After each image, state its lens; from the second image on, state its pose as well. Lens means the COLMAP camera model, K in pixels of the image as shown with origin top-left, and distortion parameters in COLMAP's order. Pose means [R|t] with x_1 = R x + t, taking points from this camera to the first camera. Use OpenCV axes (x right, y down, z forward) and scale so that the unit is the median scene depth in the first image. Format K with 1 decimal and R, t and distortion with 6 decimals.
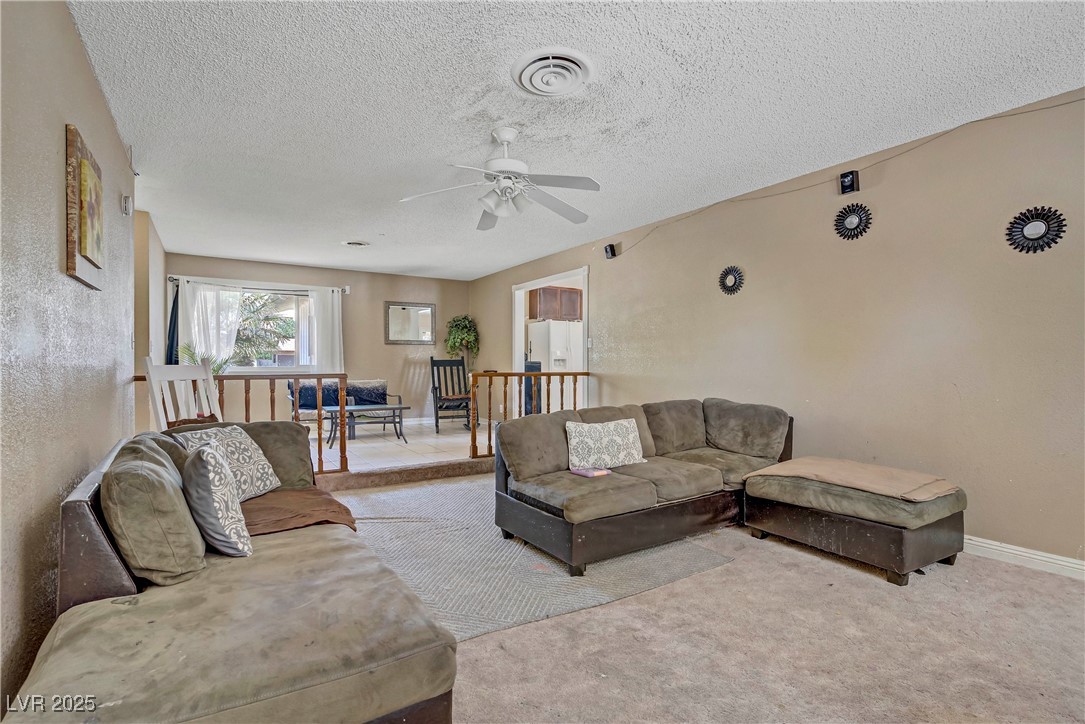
lens RADIAL K [[520.9, 0, 546.1], [0, 520.9, 363.7], [0, 0, 1]] dist [-0.001276, 0.001320]
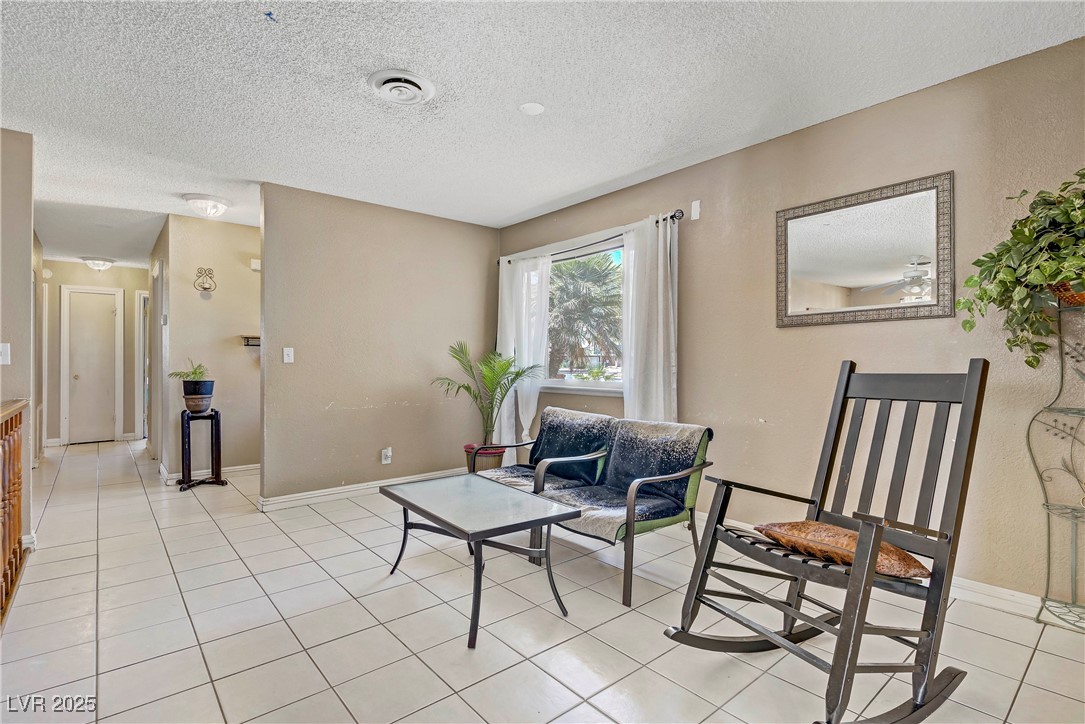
lens RADIAL K [[520.9, 0, 546.1], [0, 520.9, 363.7], [0, 0, 1]] dist [-0.001276, 0.001320]
pose [[0.125172, -0.001001, -0.992135, 0.039277], [-0.000792, 0.999999, -0.001109, -0.011055], [0.992135, 0.000925, 0.125171, 0.794018]]
